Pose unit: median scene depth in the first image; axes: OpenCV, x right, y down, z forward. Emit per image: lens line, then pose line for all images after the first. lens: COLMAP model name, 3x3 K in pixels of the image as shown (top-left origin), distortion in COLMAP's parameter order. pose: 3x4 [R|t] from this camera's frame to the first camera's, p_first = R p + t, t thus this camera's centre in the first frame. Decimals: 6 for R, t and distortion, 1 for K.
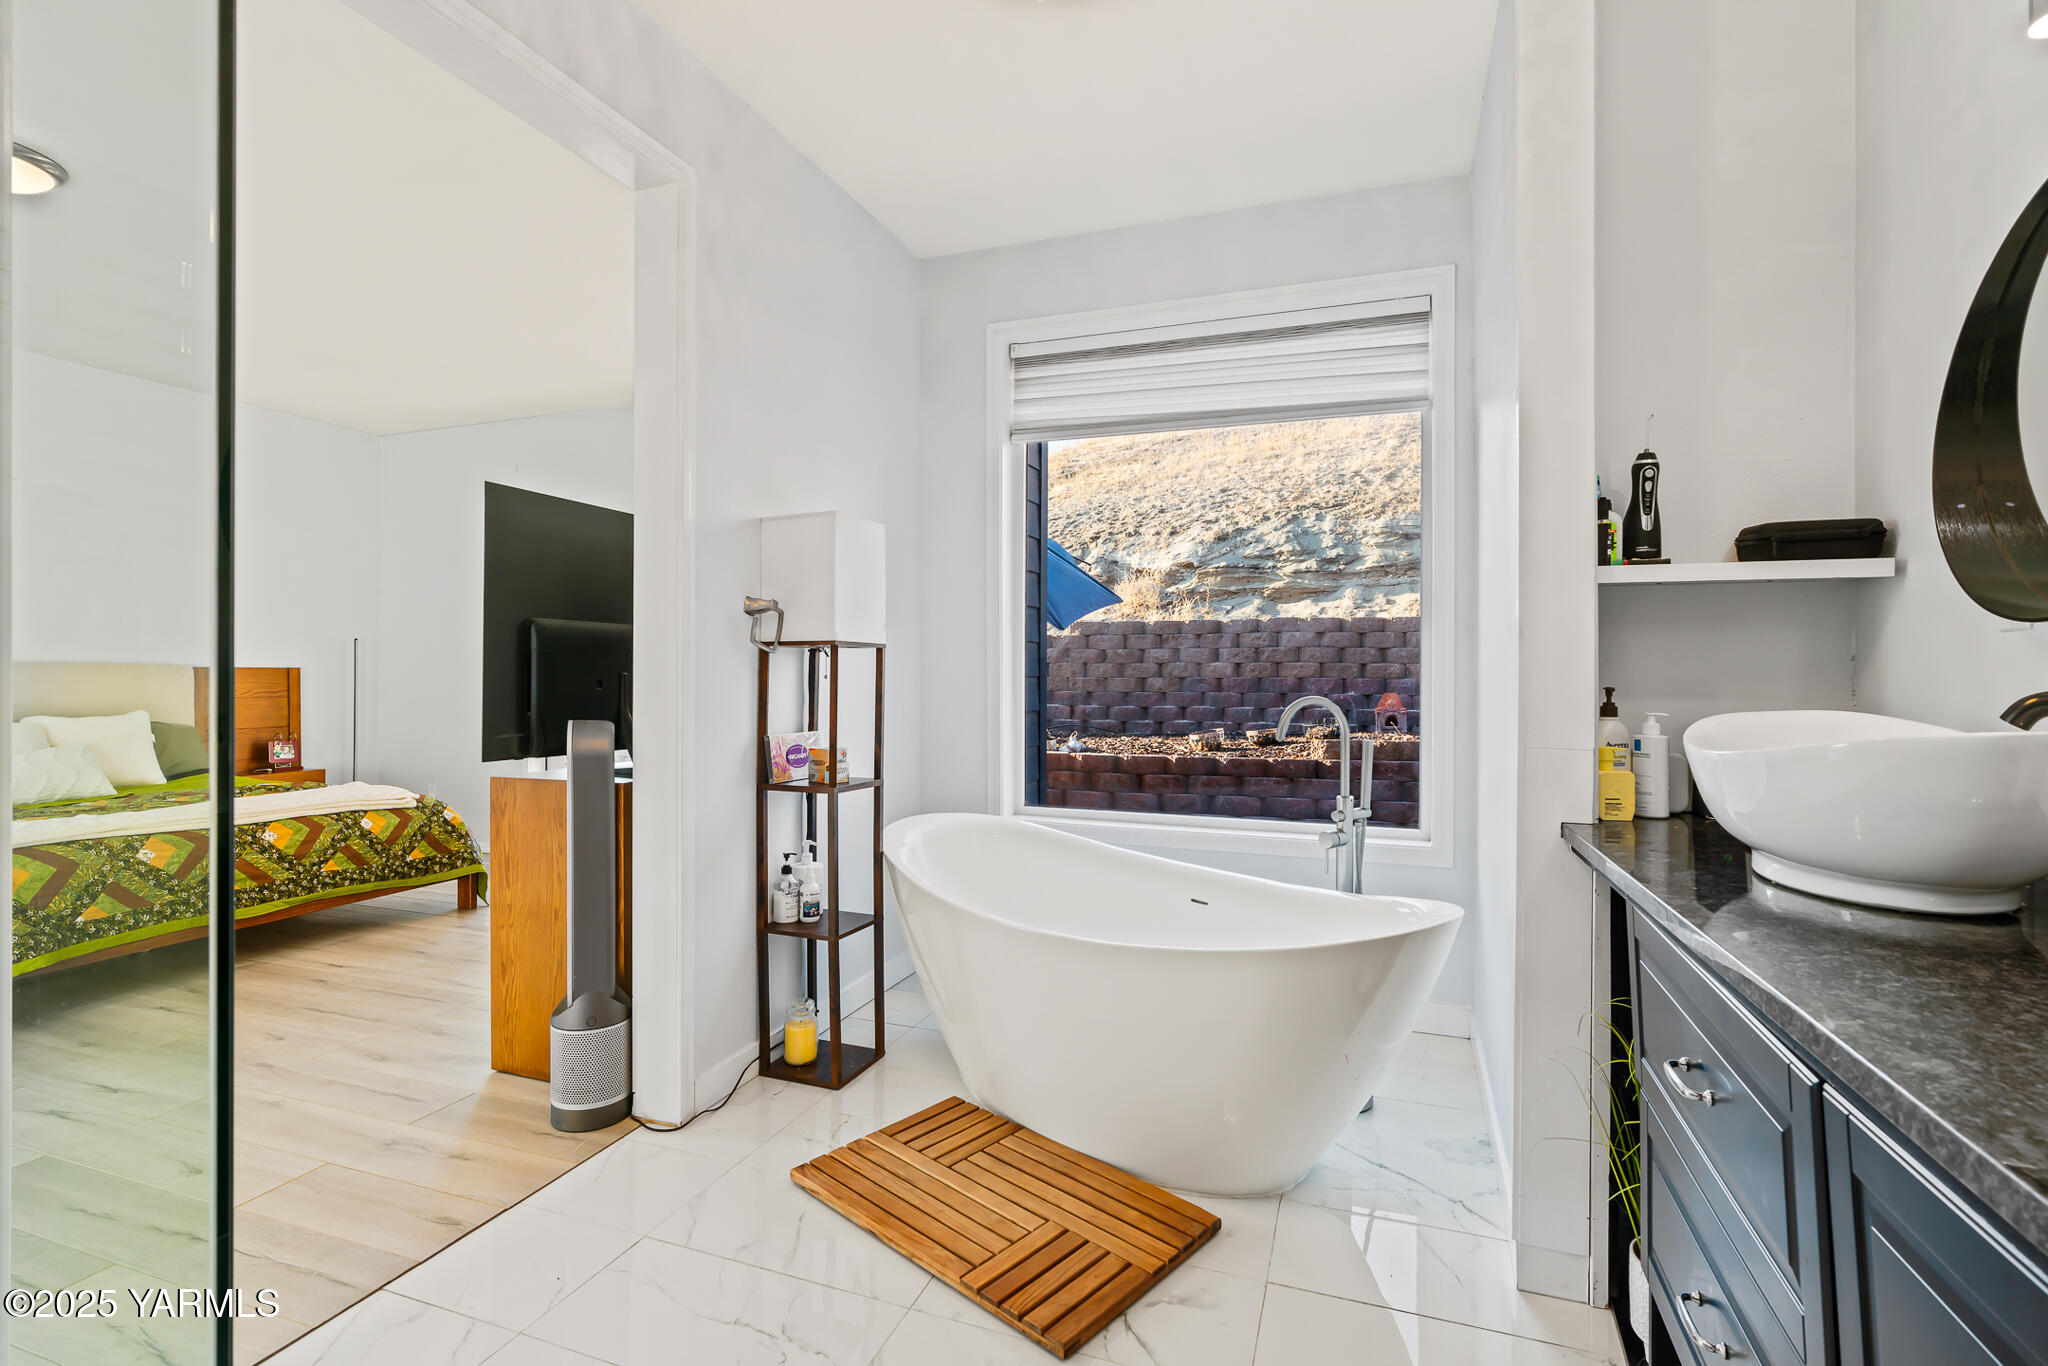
lens RADIAL K [[935.8, 0, 1024.0], [0, 935.8, 683.0], [0, 0, 1]] dist [-0.001825, 0.001018]
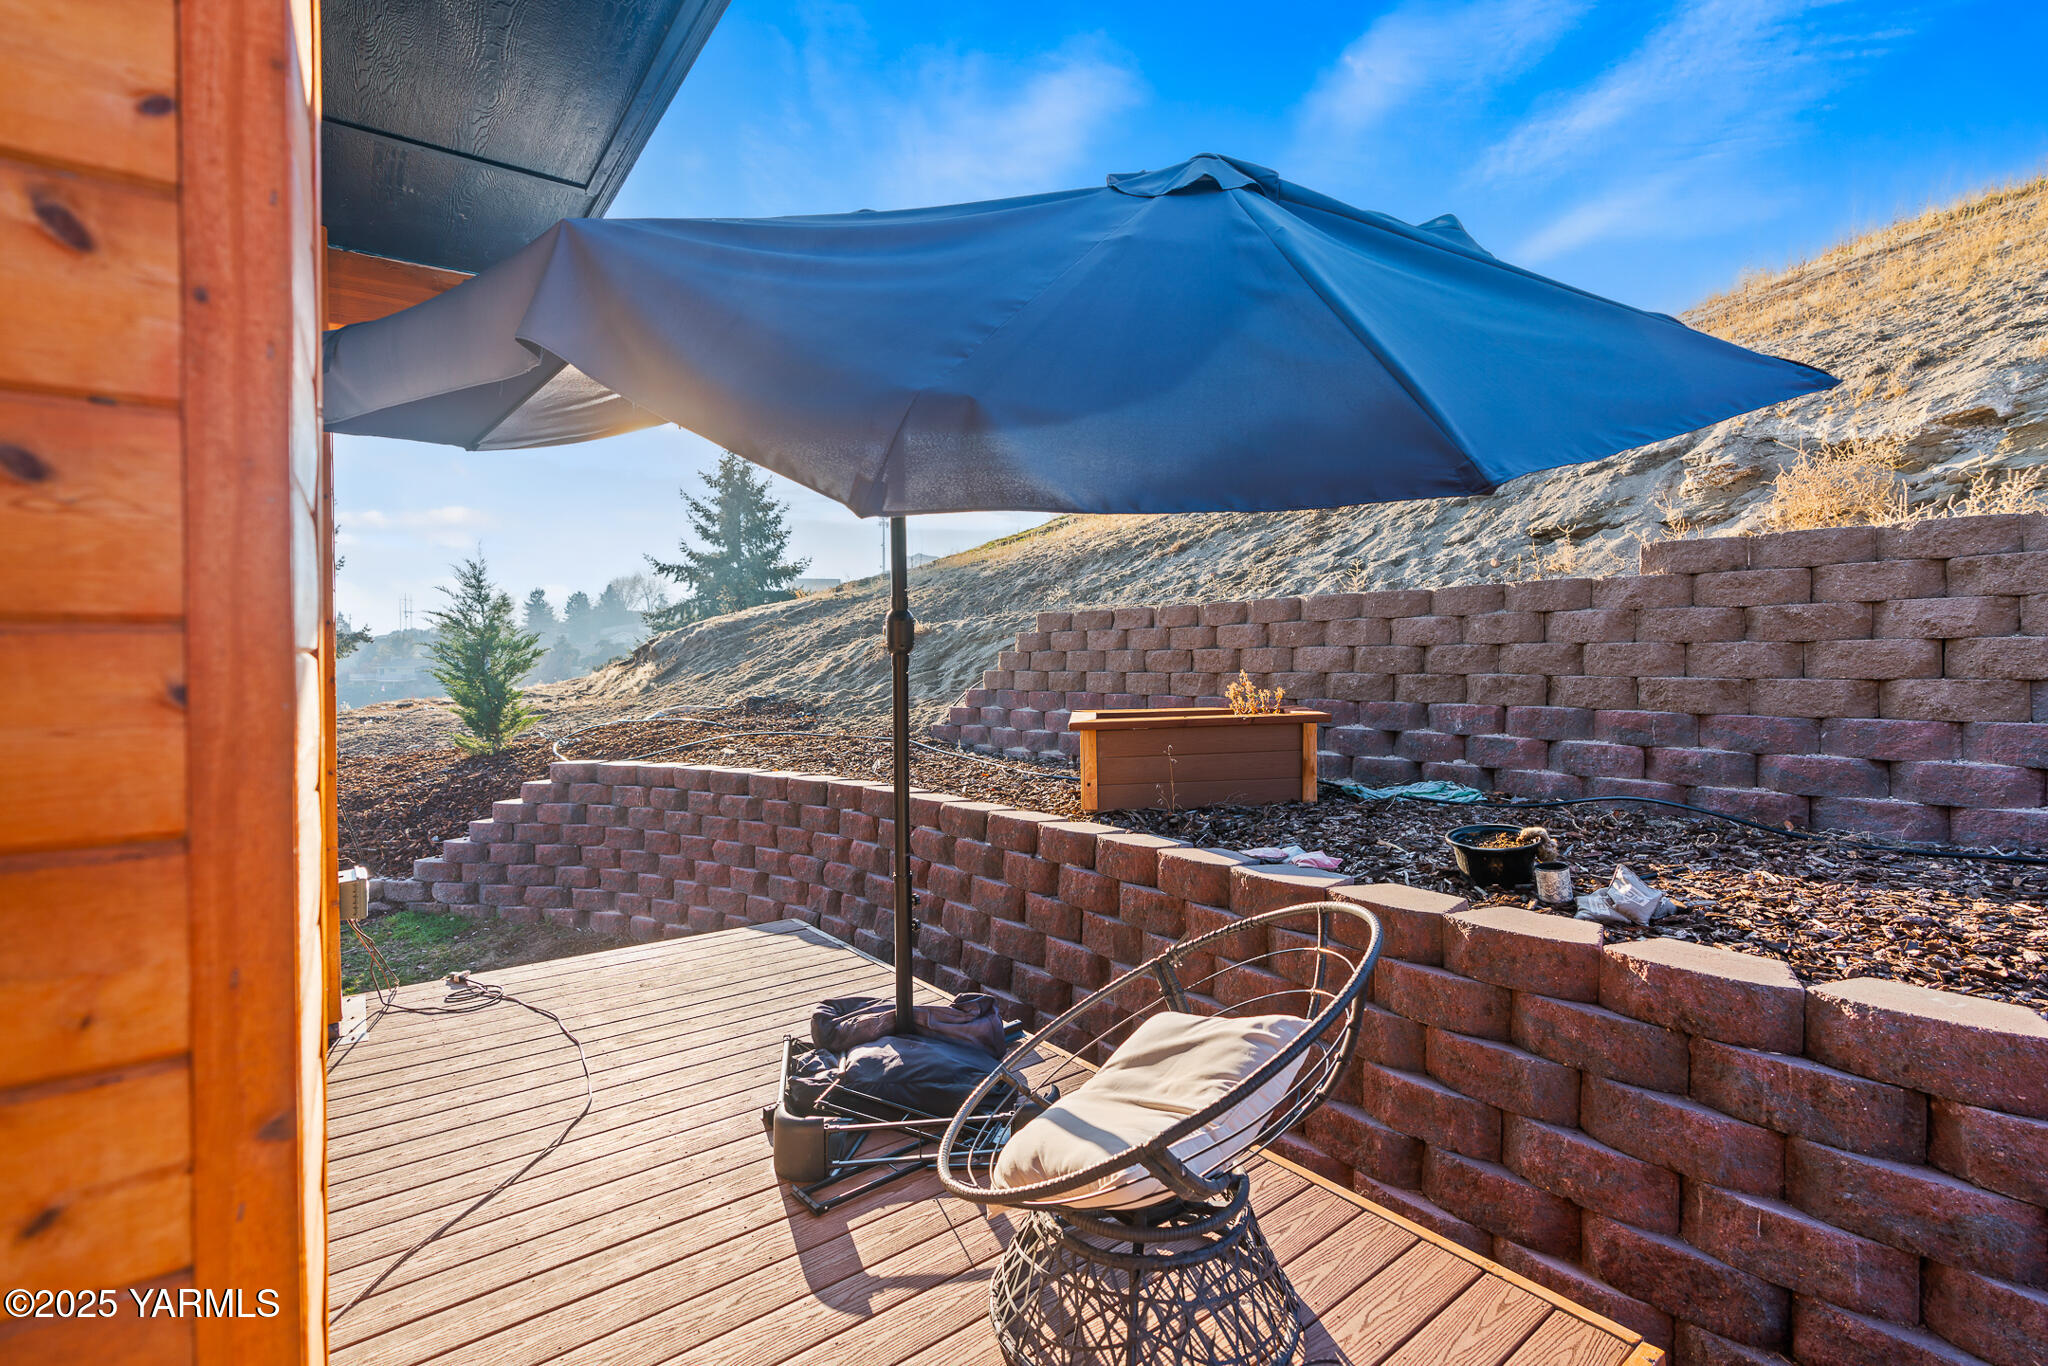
lens RADIAL K [[935.8, 0, 1024.0], [0, 935.8, 683.0], [0, 0, 1]] dist [-0.001825, 0.001018]
pose [[0.843625, 0.003452, -0.536922, 0.162386], [0.006914, 0.999827, 0.017291, -0.048682], [0.536889, -0.018300, 0.843455, 1.983568]]
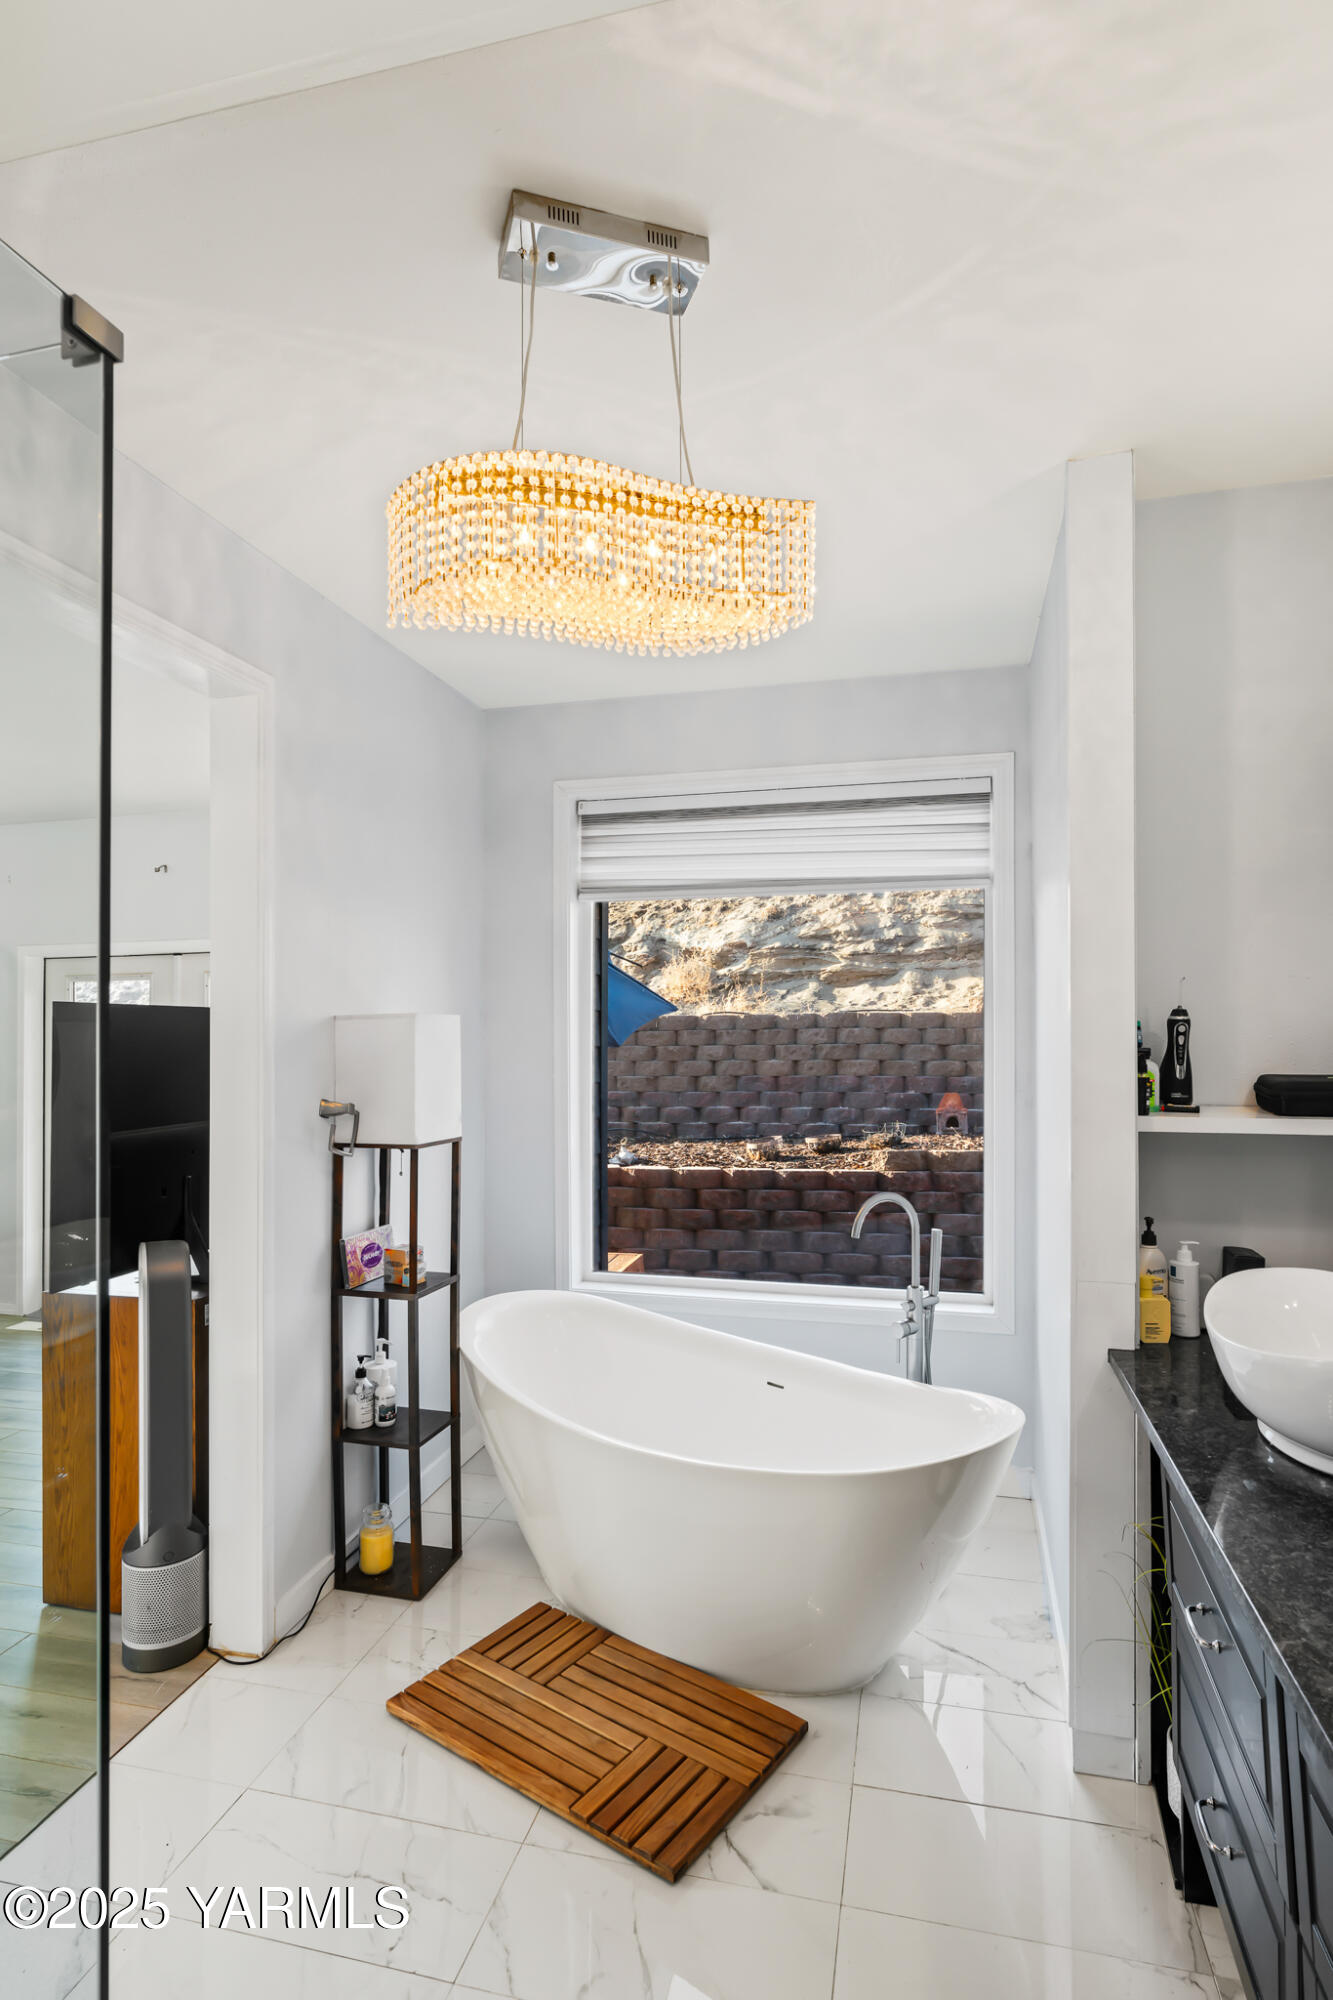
lens RADIAL K [[1039.2, 0, 672.0], [0, 1039.2, 1042.6], [0, 0, 1]] dist [0.003784, 0.000122]
pose [[0.993593, -0.003544, 0.112962, -0.053583], [0.003834, 0.999990, -0.002354, -0.142674], [-0.112952, 0.002772, 0.993597, -0.115289]]
